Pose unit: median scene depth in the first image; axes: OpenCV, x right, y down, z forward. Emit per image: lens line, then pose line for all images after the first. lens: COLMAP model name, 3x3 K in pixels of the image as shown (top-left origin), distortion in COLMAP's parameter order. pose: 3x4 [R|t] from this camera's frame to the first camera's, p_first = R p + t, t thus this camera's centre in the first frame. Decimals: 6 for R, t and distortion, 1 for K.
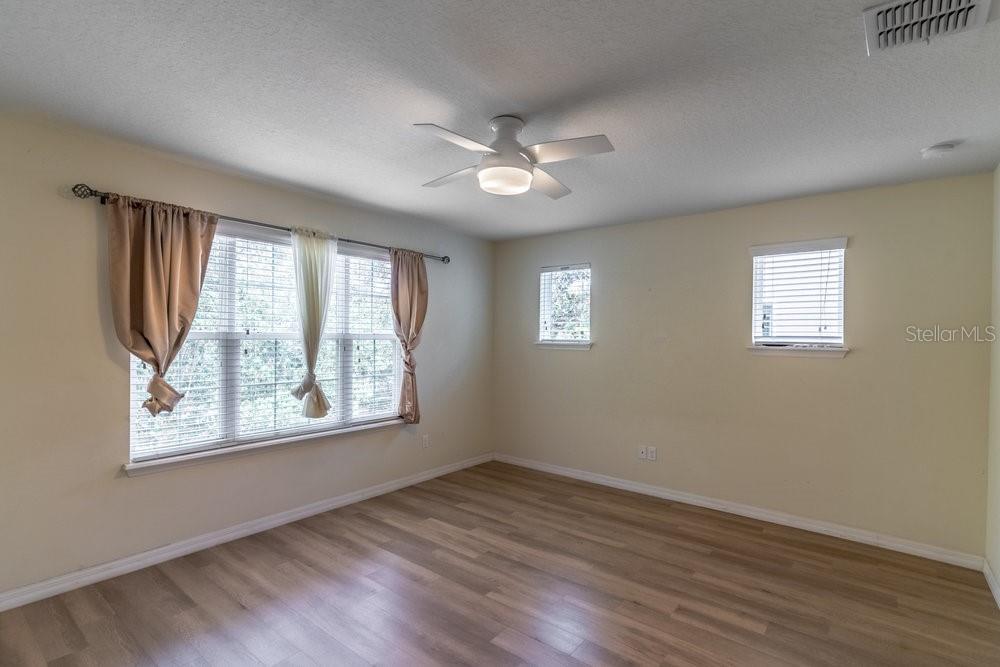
lens RADIAL K [[480.5, 0, 497.8], [0, 480.5, 336.3], [0, 0, 1]] dist [0.004237, -0.000183]
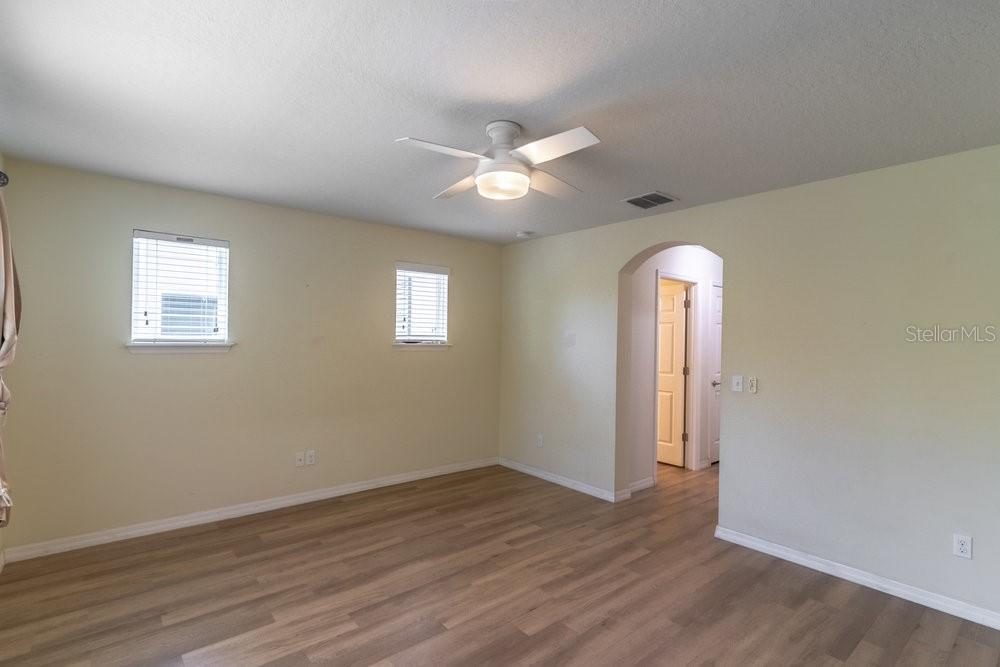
lens RADIAL K [[480.5, 0, 493.5], [0, 480.5, 332.4], [0, 0, 1]] dist [0.004237, -0.000183]
pose [[0.198905, 0.004086, 0.980010, -0.666448], [-0.008619, 0.999960, -0.002420, -0.006709], [-0.979981, -0.007965, 0.198932, 0.561904]]
